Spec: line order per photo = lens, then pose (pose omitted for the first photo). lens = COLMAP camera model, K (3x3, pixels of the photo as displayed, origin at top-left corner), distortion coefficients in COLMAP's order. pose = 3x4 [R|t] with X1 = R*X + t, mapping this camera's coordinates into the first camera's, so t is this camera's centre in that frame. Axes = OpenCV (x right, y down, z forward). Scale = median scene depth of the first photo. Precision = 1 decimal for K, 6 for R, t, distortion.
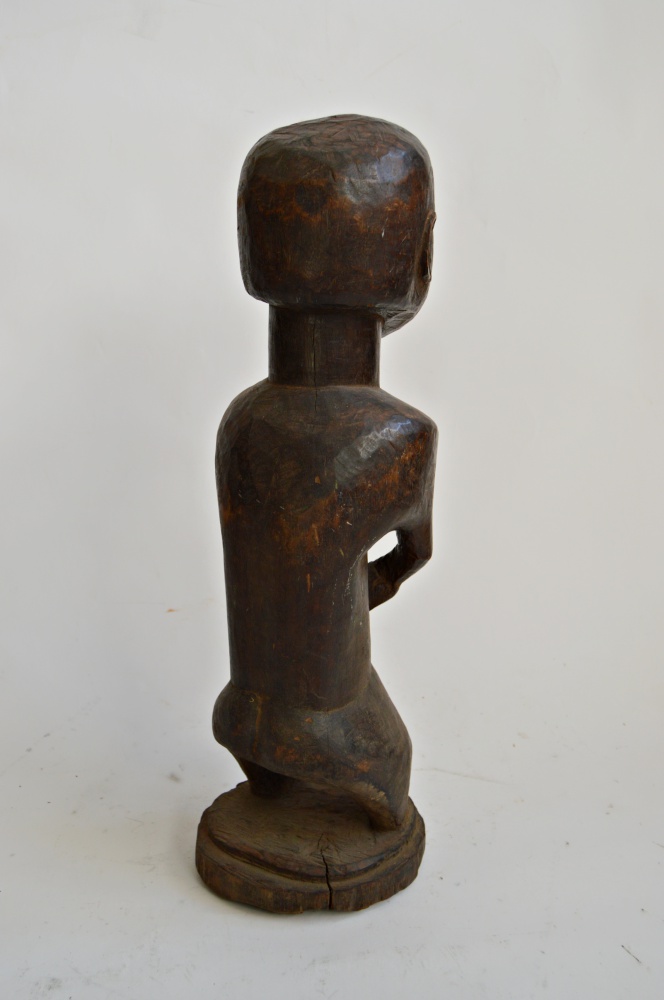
lens RADIAL K [[1143.3, 0, 333.8], [0, 1143.3, 523.1], [0, 0, 1]] dist [-0.031602, 0.000000]
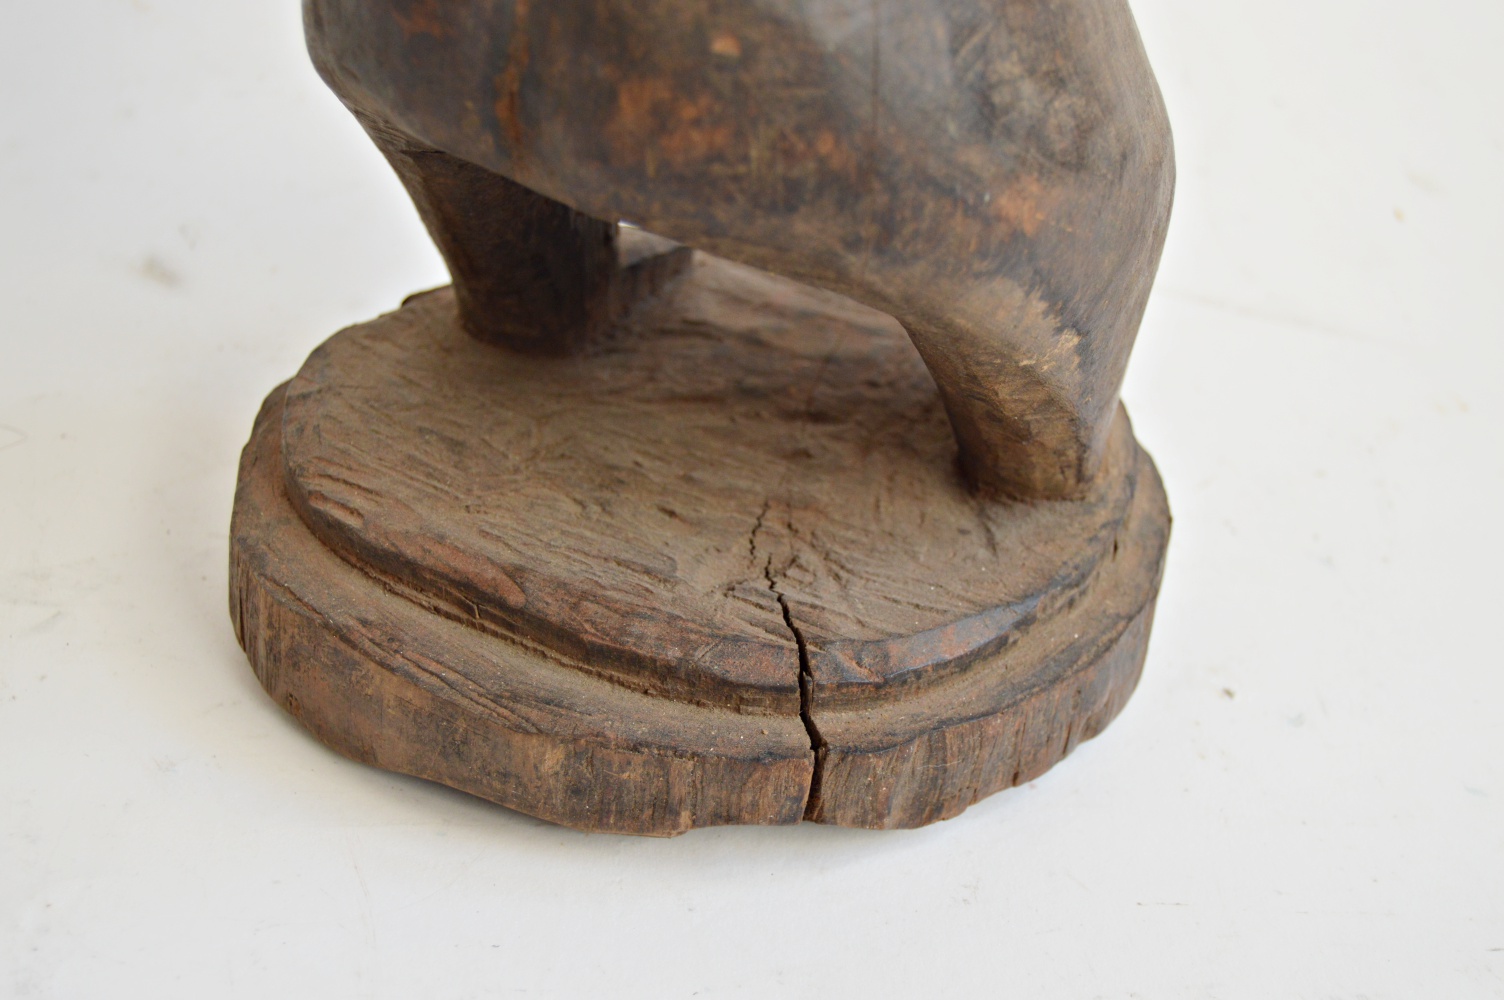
lens RADIAL K [[2502.1, 0, 748.0], [0, 2502.1, 499.5], [0, 0, 1]] dist [-0.063424, 0.000000]
pose [[0.997134, 0.034415, 0.067371, -0.051288], [-0.051274, 0.962232, 0.267358, 0.138480], [-0.055625, -0.270046, 0.961239, 0.522472]]
